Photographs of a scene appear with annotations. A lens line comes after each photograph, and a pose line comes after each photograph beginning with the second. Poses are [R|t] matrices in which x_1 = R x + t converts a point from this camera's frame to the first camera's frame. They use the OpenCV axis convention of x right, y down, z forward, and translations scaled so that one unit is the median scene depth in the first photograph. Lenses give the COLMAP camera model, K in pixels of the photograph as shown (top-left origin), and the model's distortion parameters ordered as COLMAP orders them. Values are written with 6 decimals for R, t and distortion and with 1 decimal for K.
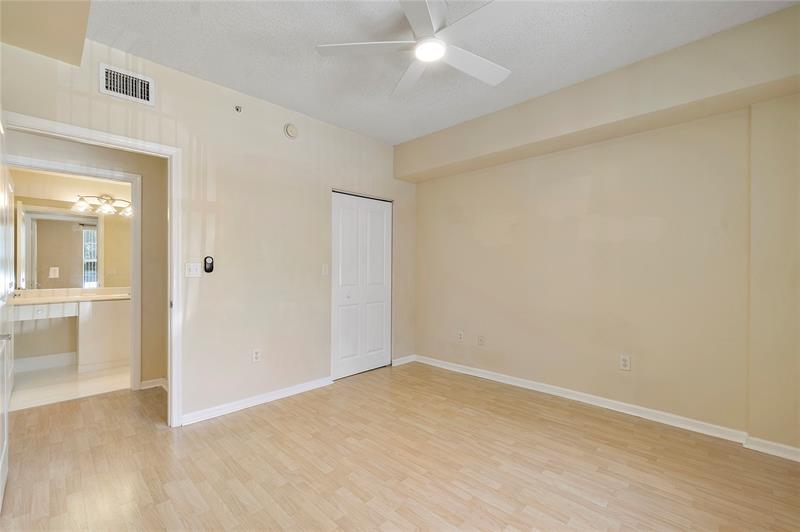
lens RADIAL K [[348.2, 0, 399.9], [0, 348.2, 264.4], [0, 0, 1]] dist [-0.004595, 0.000395]
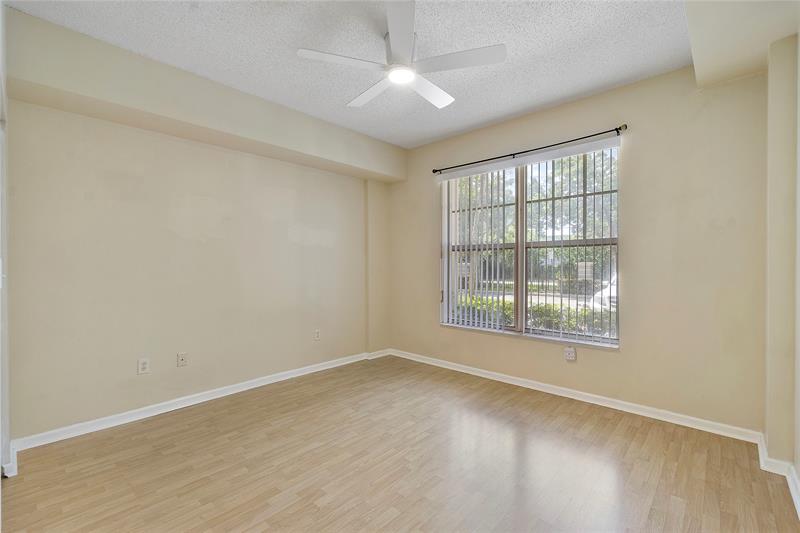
lens RADIAL K [[348.2, 0, 400.8], [0, 348.2, 258.0], [0, 0, 1]] dist [-0.004595, 0.000395]
pose [[-0.032412, 0.020063, 0.999273, -0.790868], [-0.006104, 0.999776, -0.020271, 0.009561], [-0.999456, -0.006757, -0.032282, 0.775192]]
